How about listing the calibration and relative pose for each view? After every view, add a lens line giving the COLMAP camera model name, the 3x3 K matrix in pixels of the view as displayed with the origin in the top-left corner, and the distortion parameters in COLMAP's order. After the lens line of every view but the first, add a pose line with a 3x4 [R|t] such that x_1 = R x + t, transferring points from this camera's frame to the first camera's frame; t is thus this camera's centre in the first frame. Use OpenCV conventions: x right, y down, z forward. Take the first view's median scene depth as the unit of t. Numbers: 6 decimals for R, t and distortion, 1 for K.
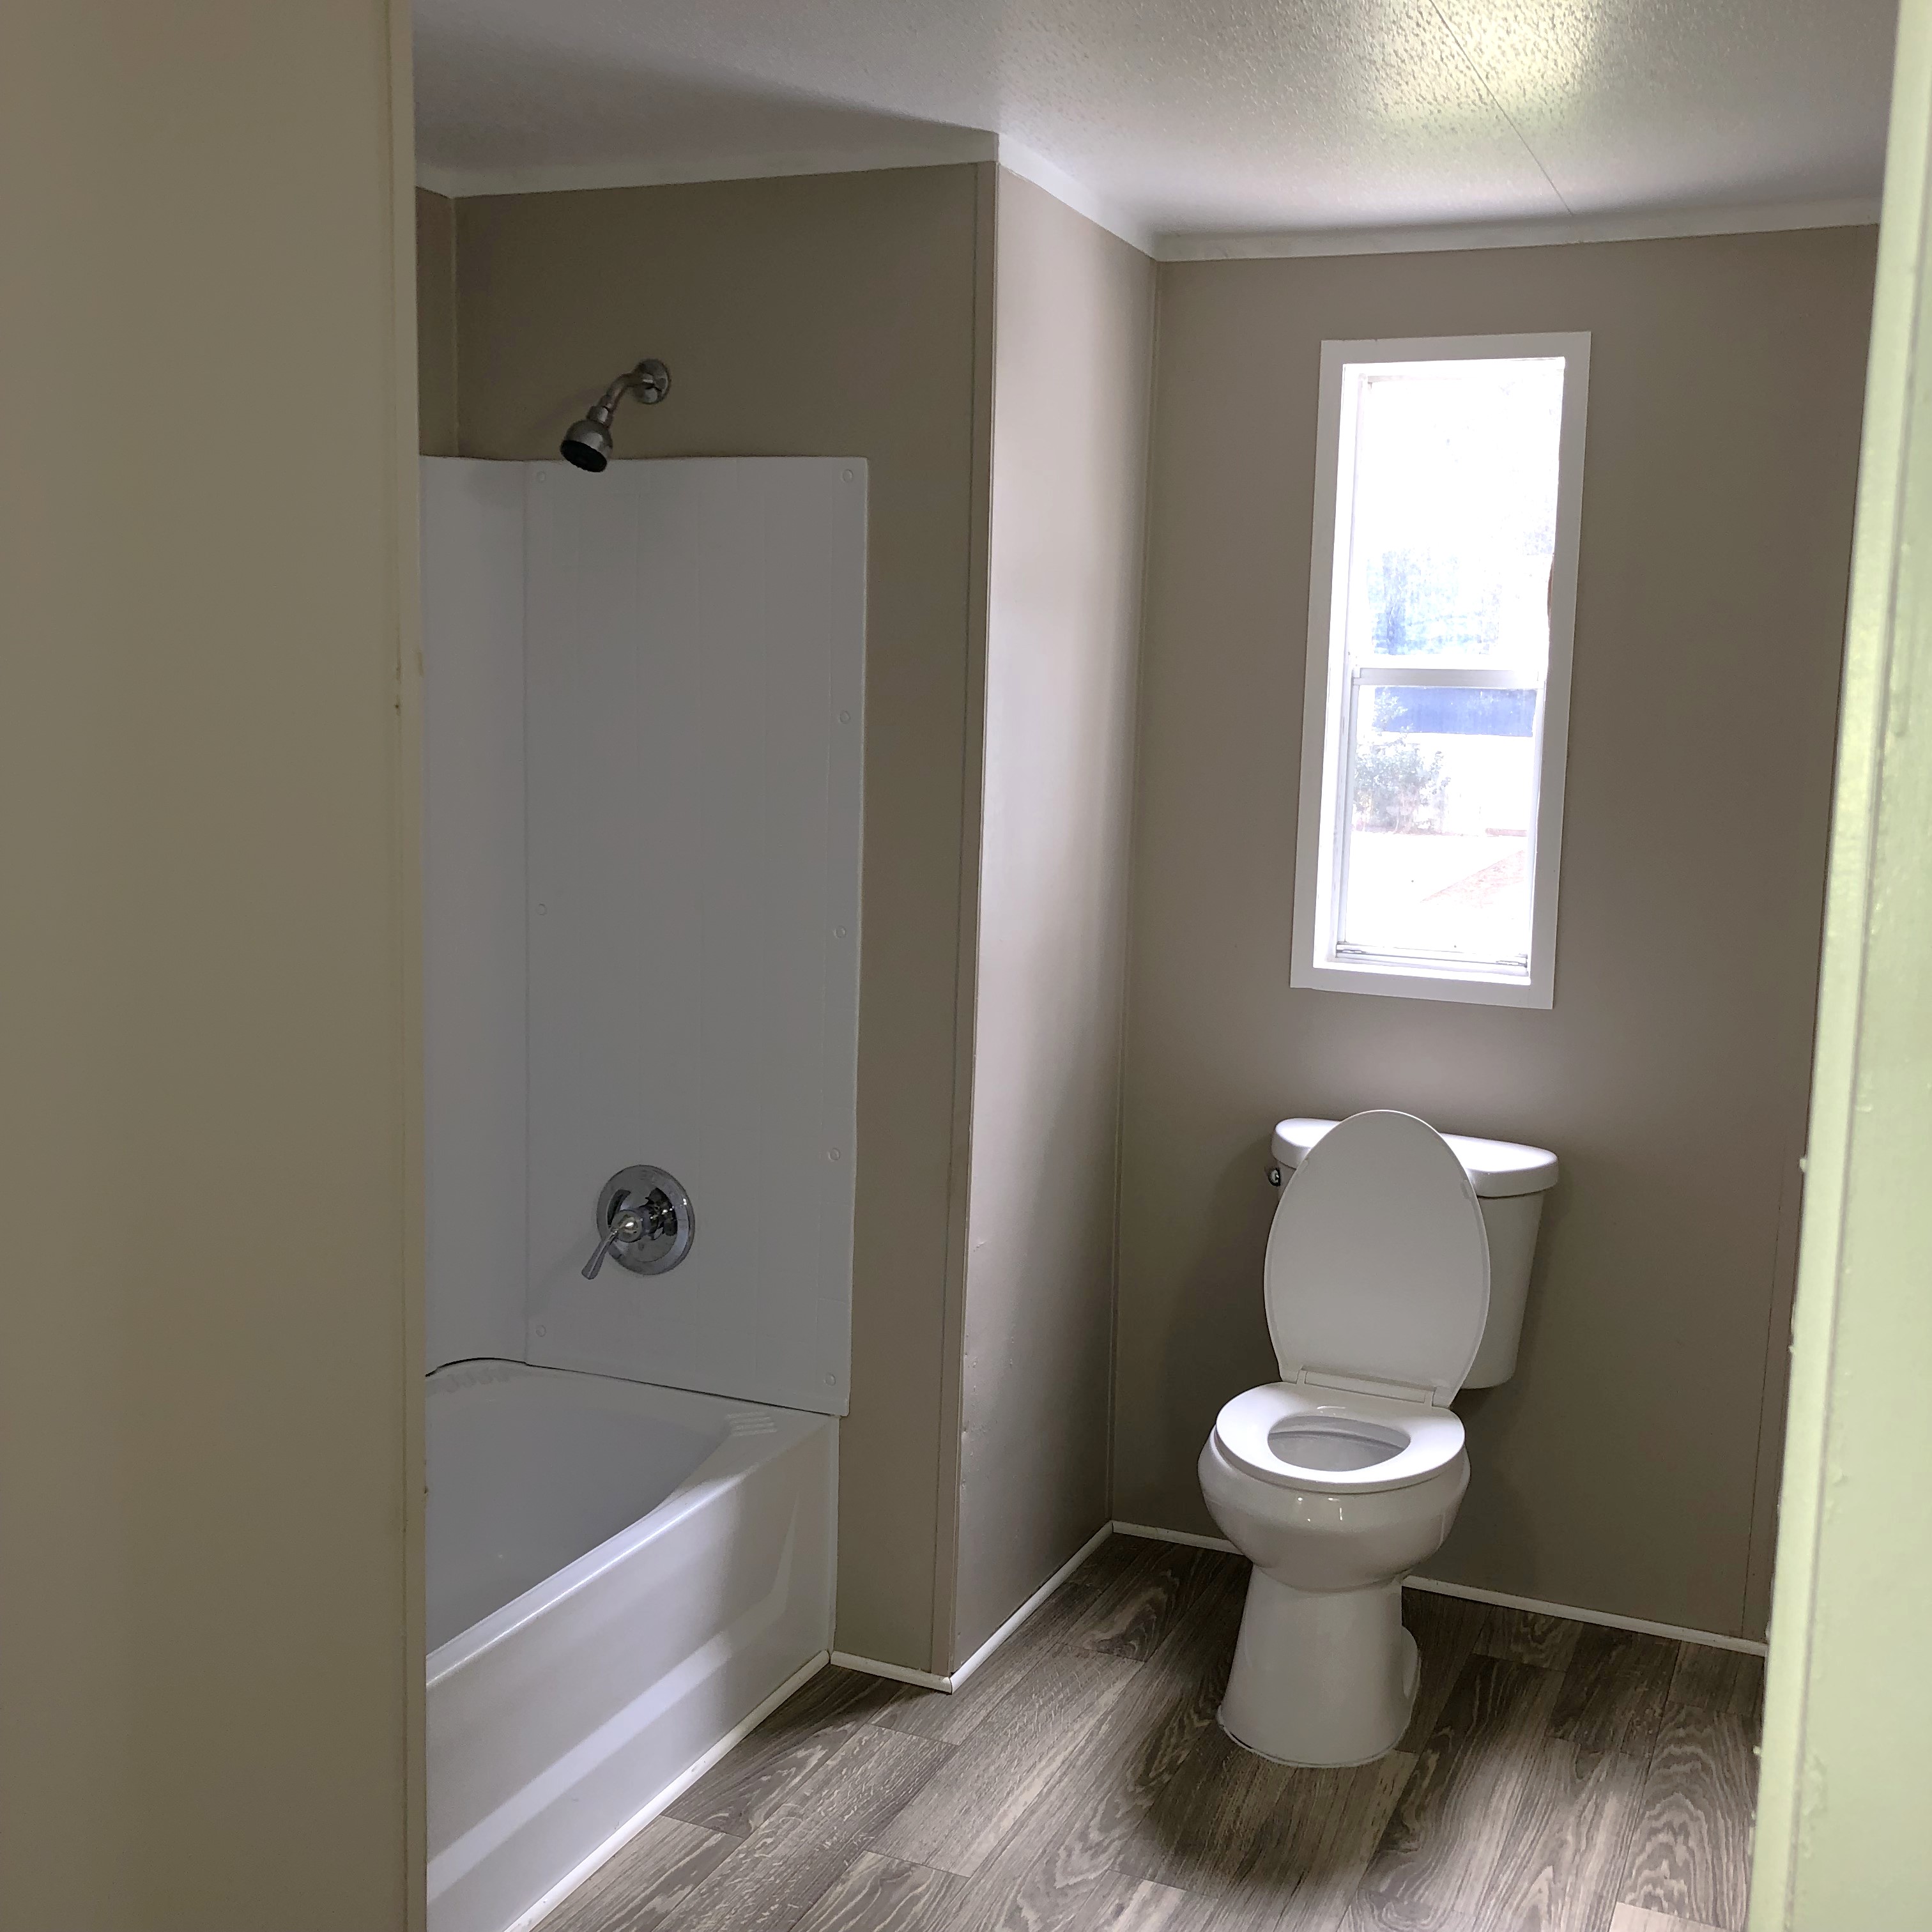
lens RADIAL K [[2171.5, 0, 1007.6], [0, 2171.5, 963.8], [0, 0, 1]] dist [0.004307, 0.072888]
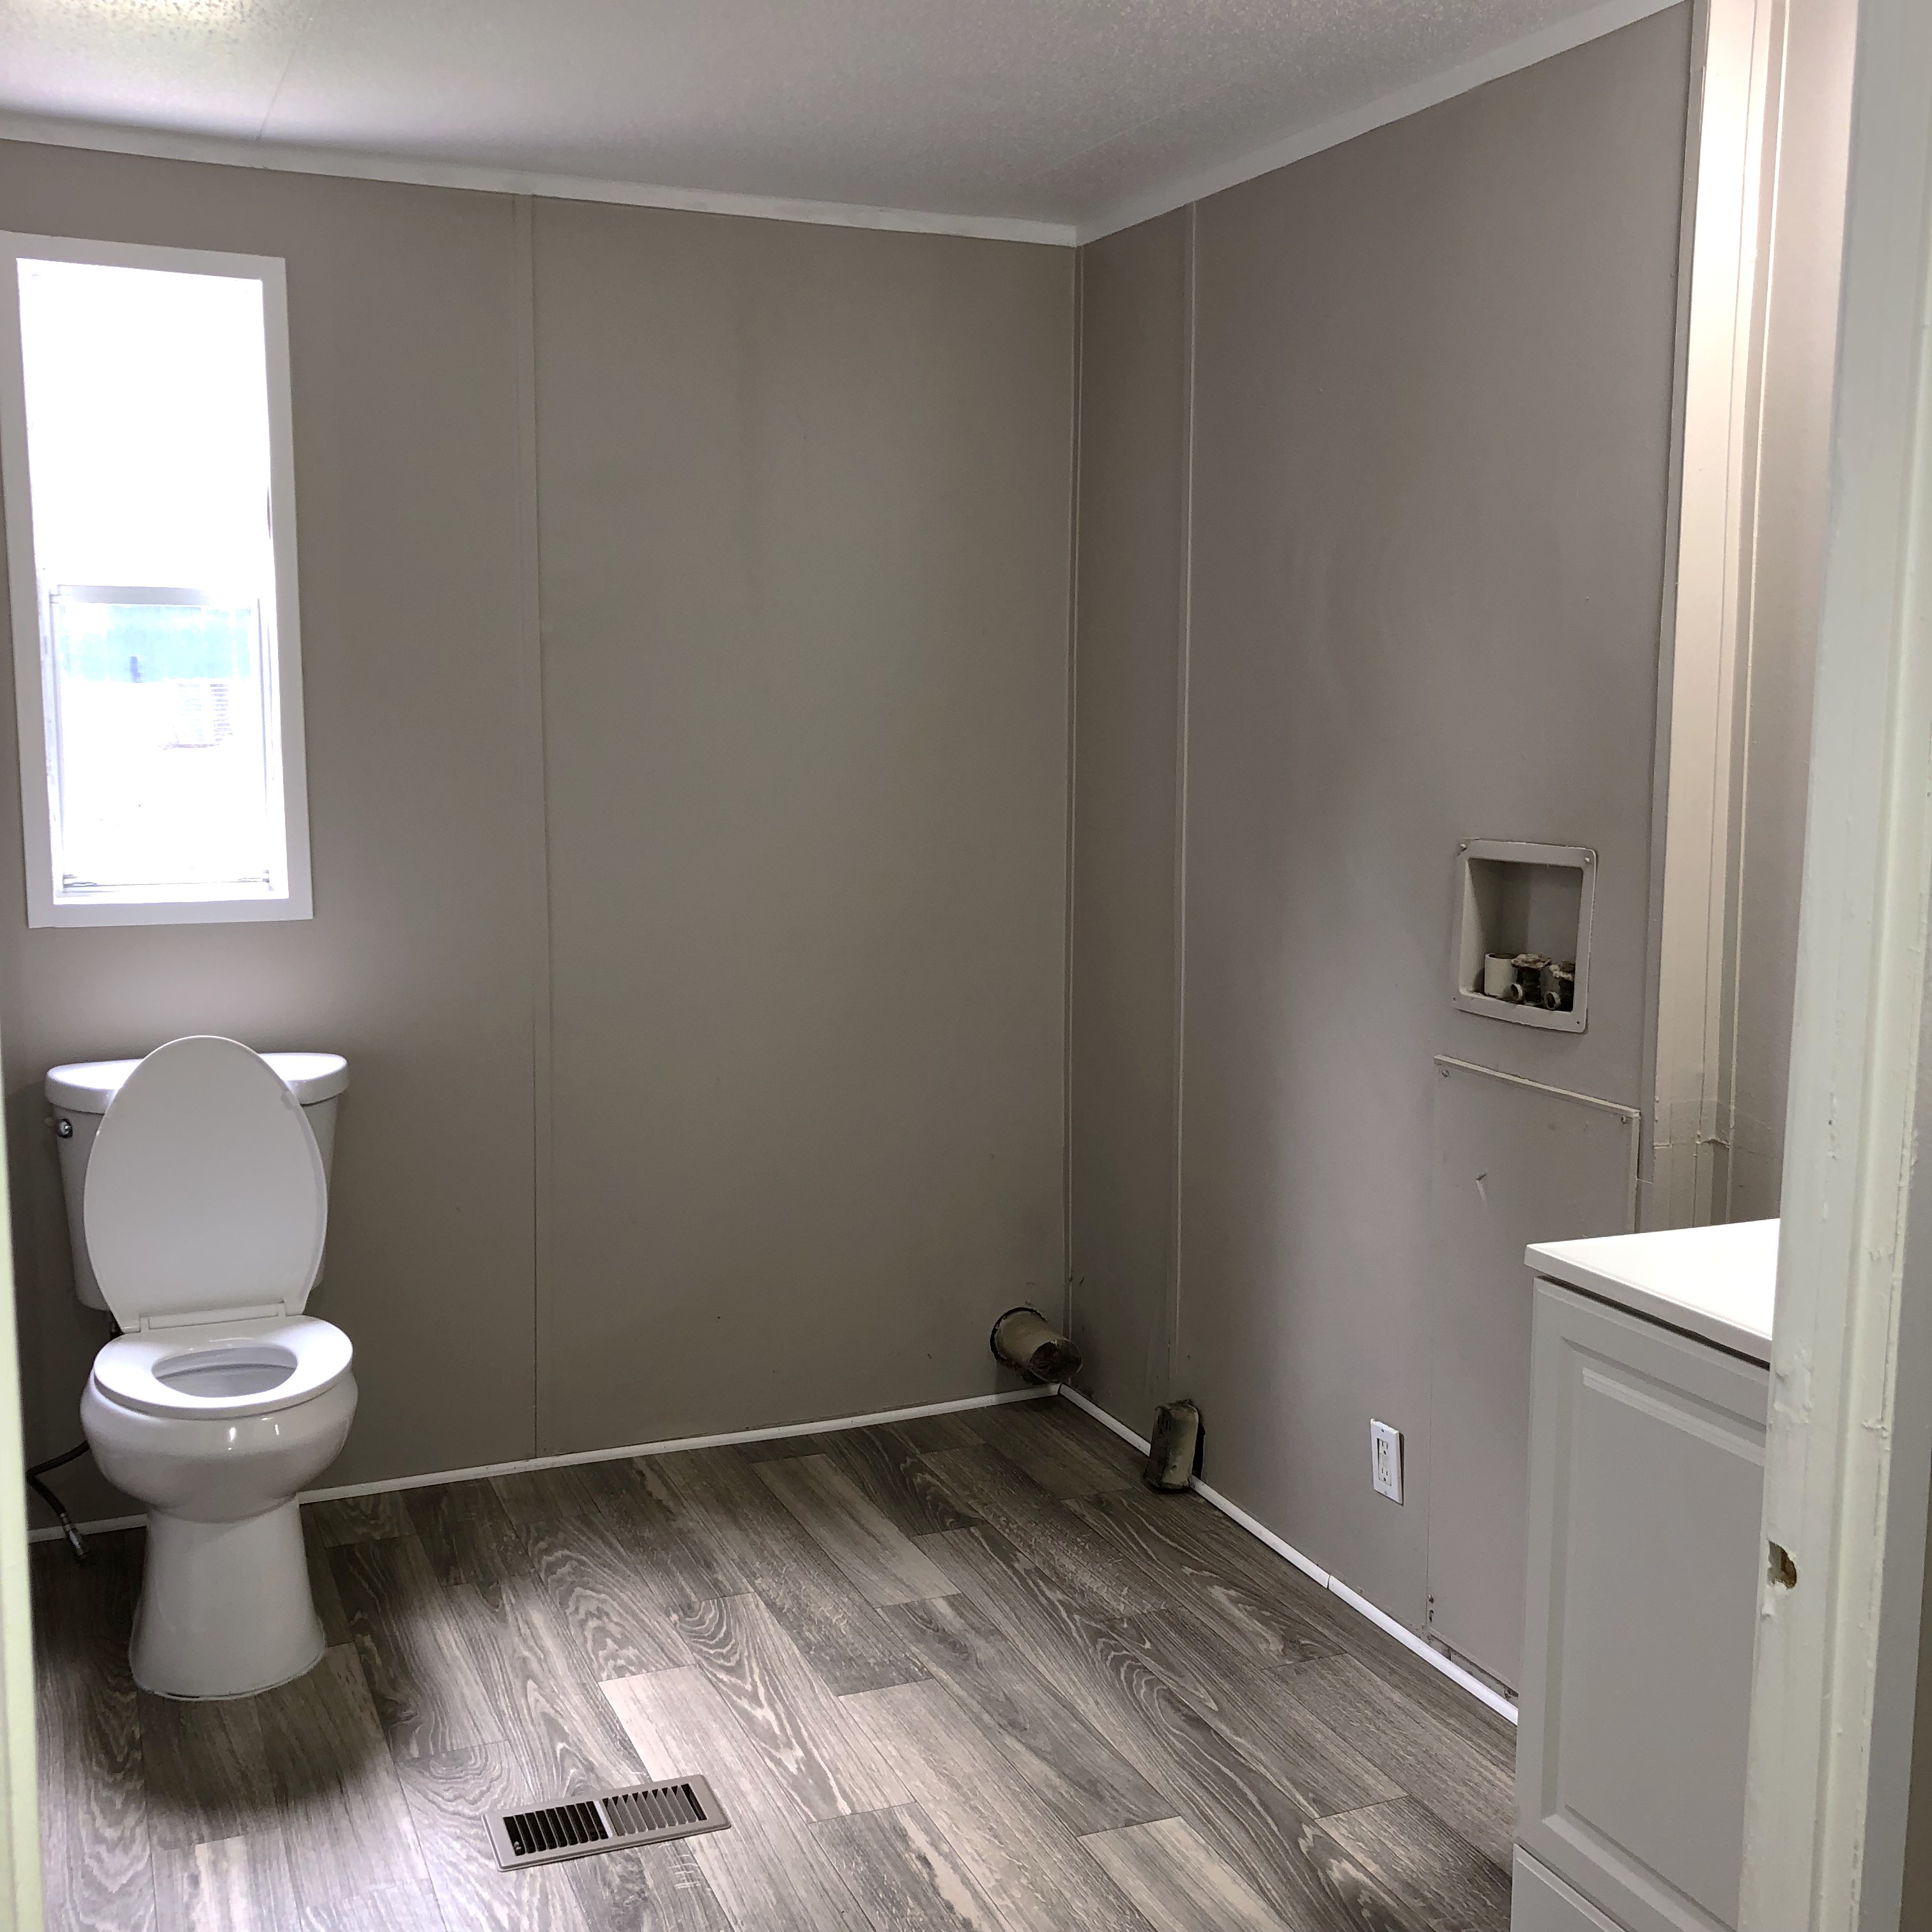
lens RADIAL K [[2171.5, 0, 1007.6], [0, 2171.5, 963.8], [0, 0, 1]] dist [0.004307, 0.072888]
pose [[0.667896, -0.118936, 0.734690, -0.338408], [0.094936, 0.992699, 0.074399, -0.004554], [-0.738175, 0.020058, 0.674311, 0.068480]]
